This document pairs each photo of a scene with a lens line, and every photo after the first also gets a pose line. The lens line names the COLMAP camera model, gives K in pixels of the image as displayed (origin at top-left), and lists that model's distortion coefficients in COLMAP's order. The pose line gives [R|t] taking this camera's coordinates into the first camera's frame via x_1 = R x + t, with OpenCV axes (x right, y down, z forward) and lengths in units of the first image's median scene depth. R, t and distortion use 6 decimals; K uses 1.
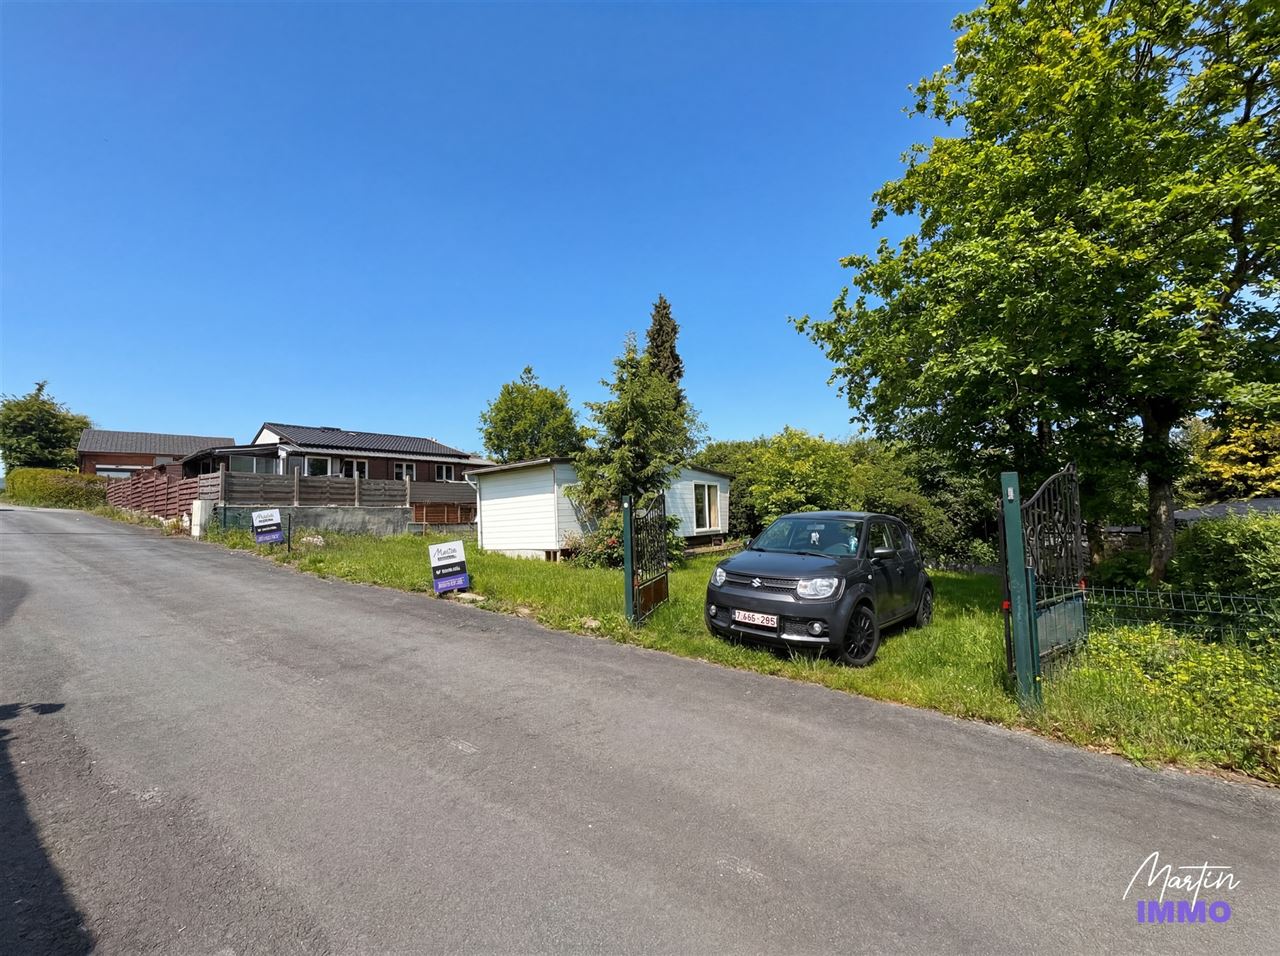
lens RADIAL K [[514.1, 0, 640.0], [0, 514.1, 478.0], [0, 0, 1]] dist [-0.000087, 0.000054]
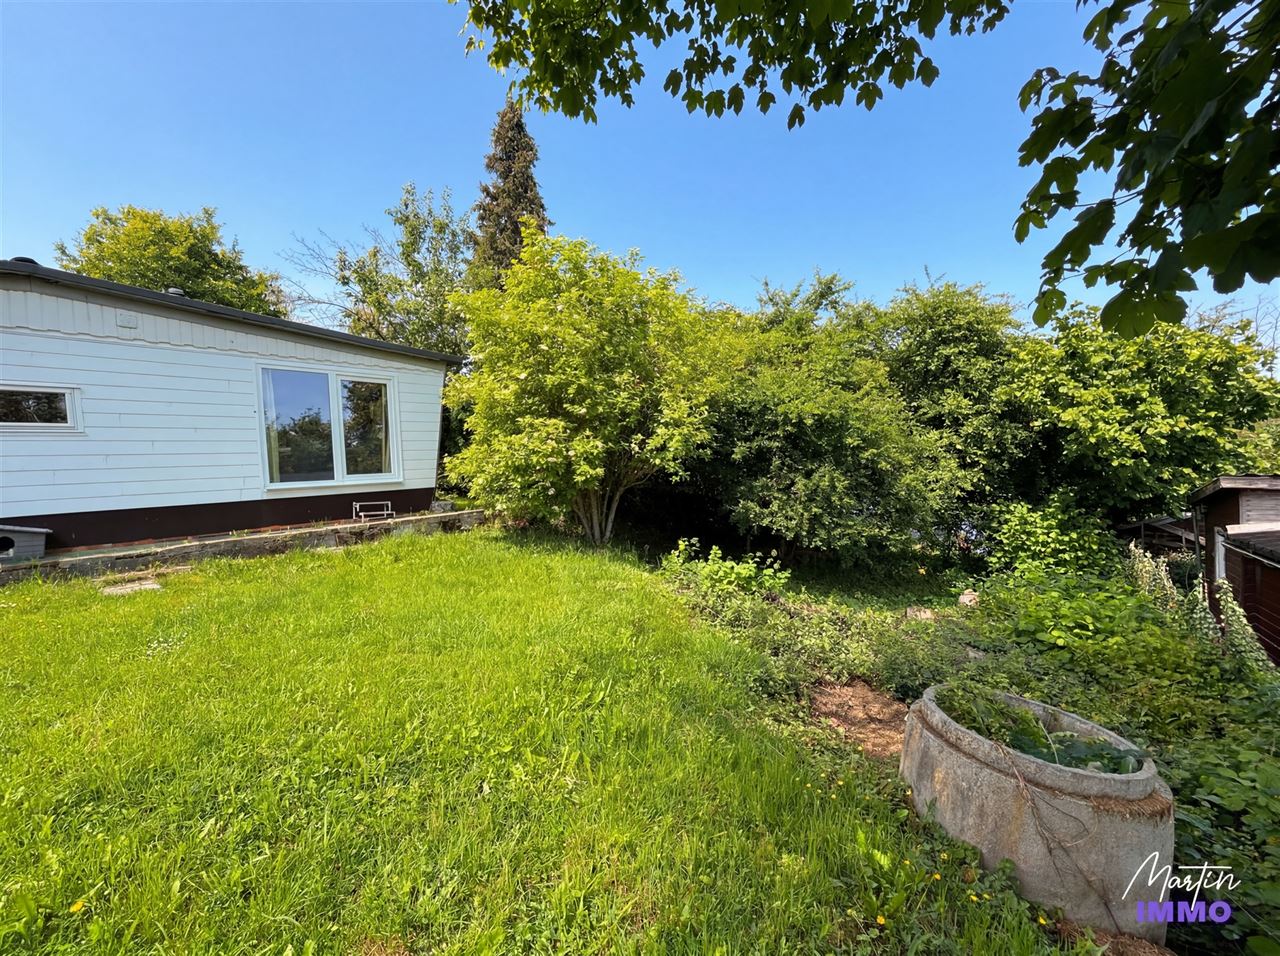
lens RADIAL K [[474.3, 0, 640.0], [0, 474.3, 478.0], [0, 0, 1]] dist [-0.010641, 0.000036]
pose [[0.996513, 0.018644, -0.081333, 0.425697], [-0.007817, 0.991291, 0.131457, 0.045108], [0.083076, -0.130362, 0.987980, 0.657417]]
